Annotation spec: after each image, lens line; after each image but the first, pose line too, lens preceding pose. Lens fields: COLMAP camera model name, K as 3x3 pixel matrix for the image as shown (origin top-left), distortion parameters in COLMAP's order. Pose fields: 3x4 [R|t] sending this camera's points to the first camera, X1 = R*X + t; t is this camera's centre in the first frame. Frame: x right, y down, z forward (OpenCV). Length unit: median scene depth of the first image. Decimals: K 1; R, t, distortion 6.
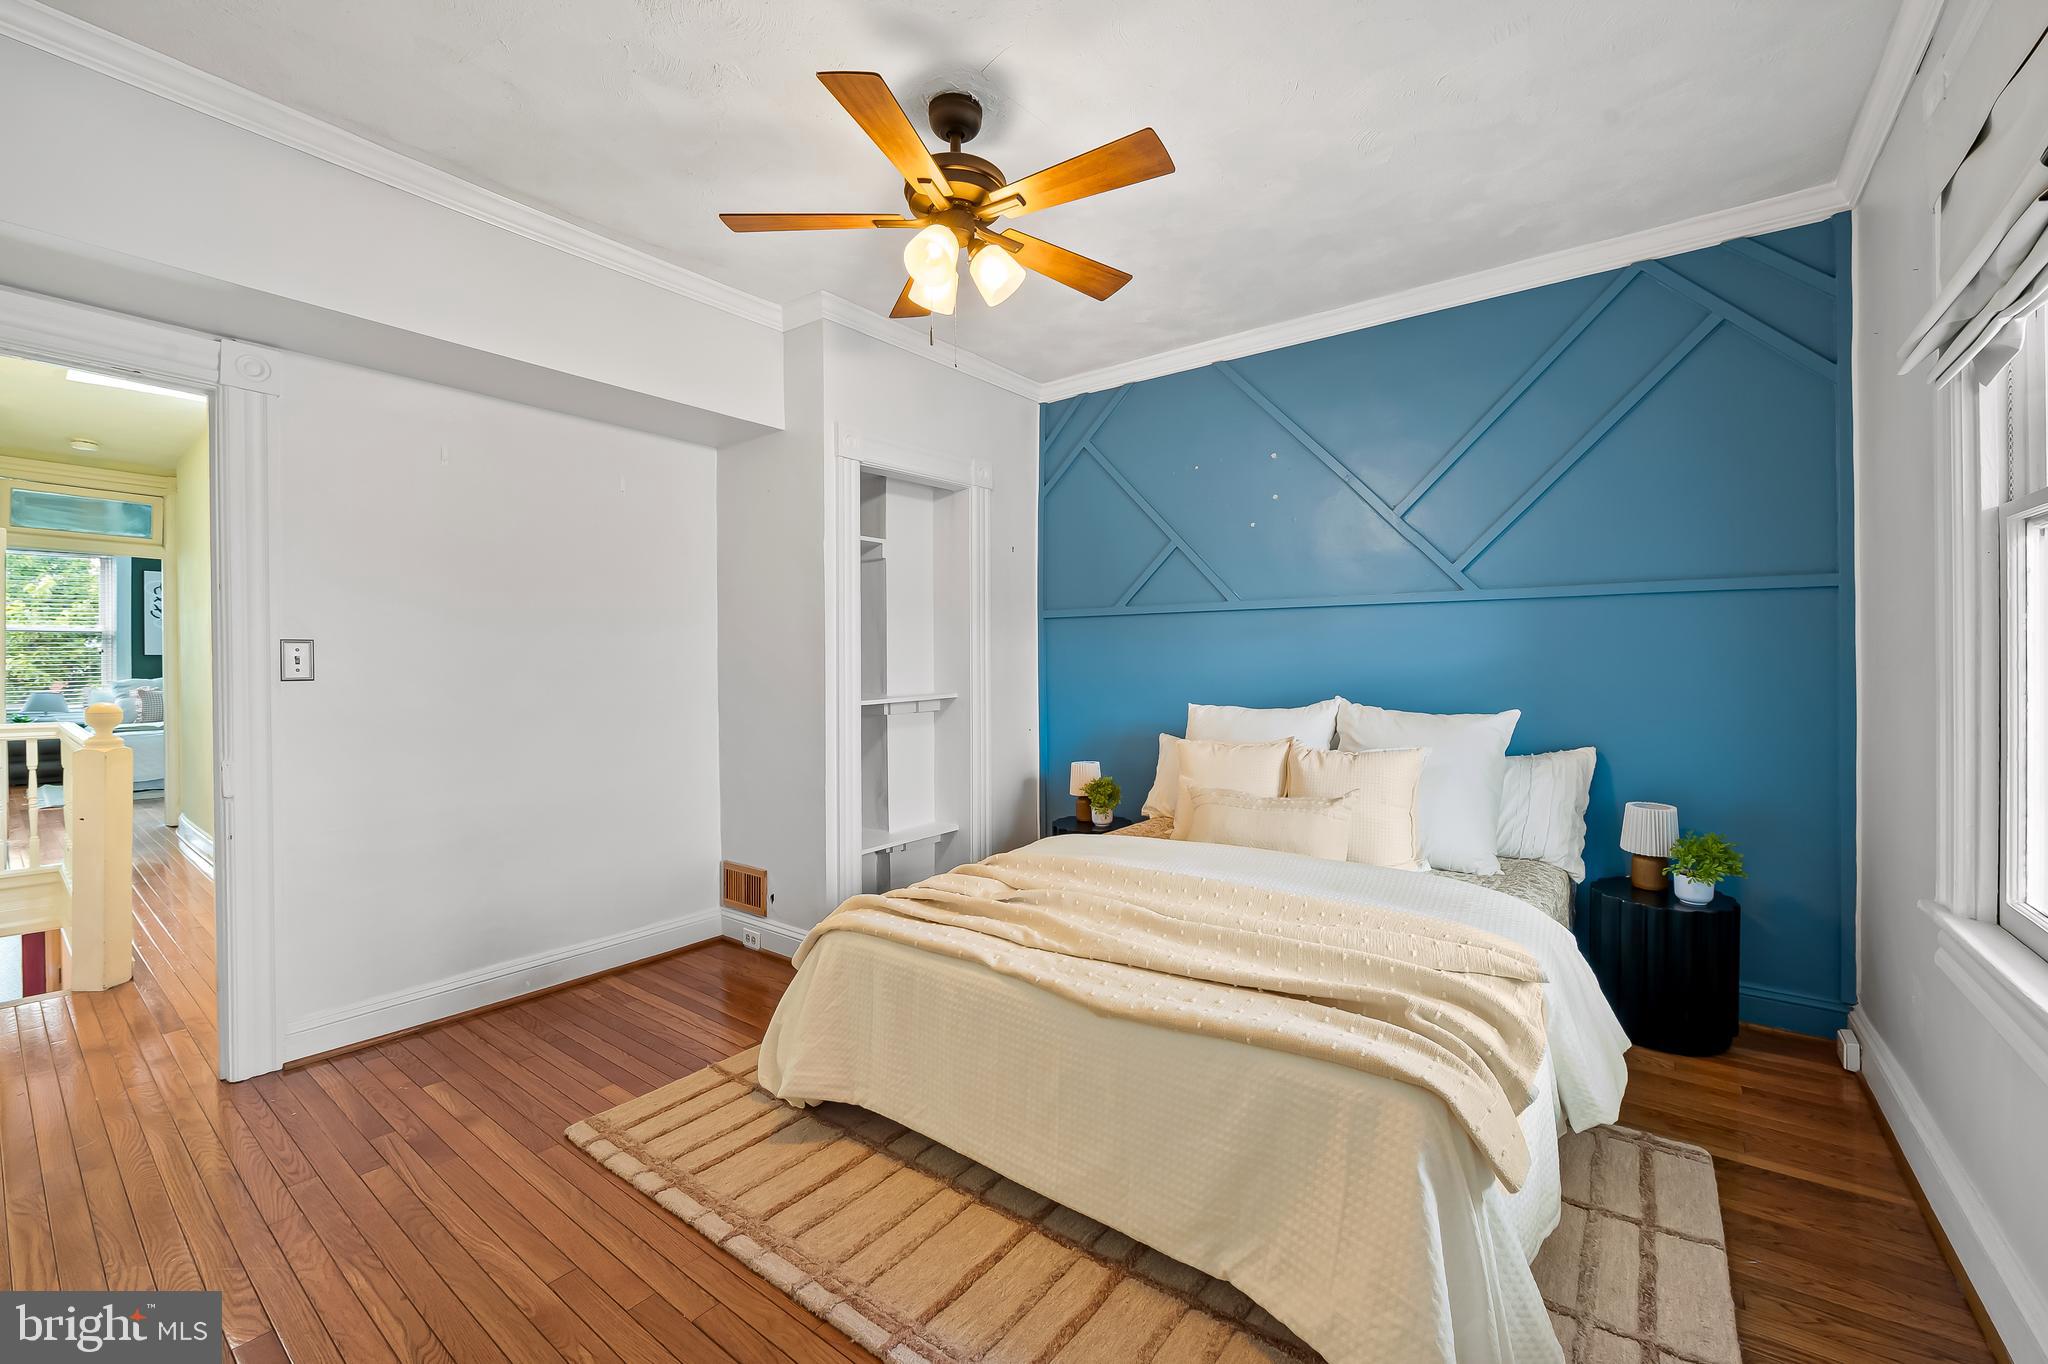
lens RADIAL K [[825.9, 0, 1040.8], [0, 825.9, 676.4], [0, 0, 1]] dist [-0.006682, -0.001021]
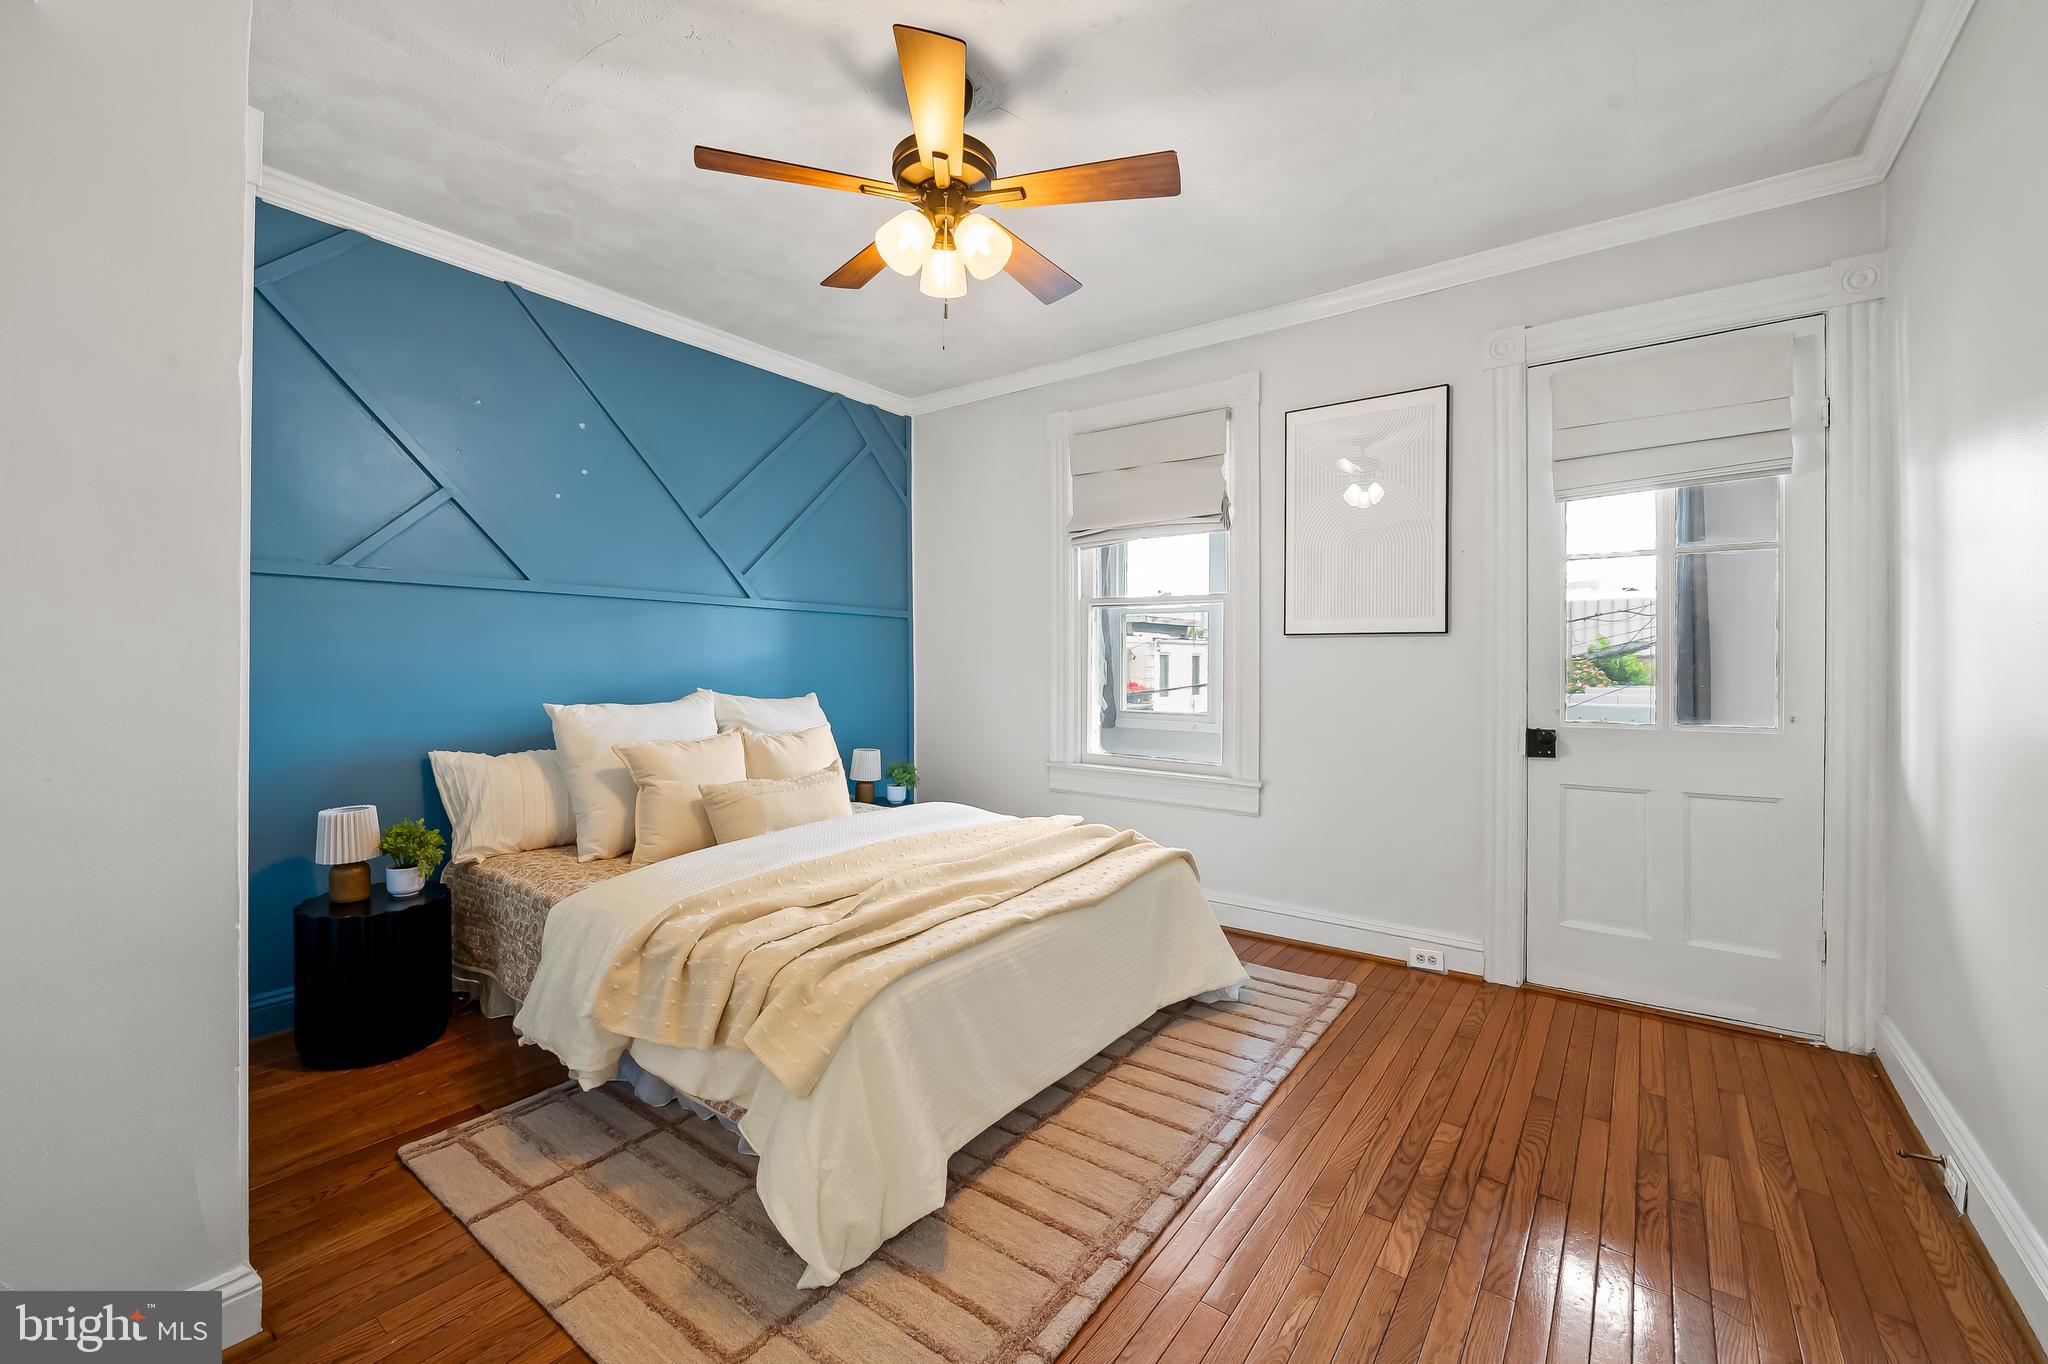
lens RADIAL K [[825.9, 0, 1039.8], [0, 825.9, 662.5], [0, 0, 1]] dist [-0.006682, -0.001021]
pose [[-0.017061, 0.010293, 0.999801, -0.943975], [0.017457, 0.999798, -0.009995, 0.013092], [-0.999702, 0.017283, -0.017237, 0.789139]]
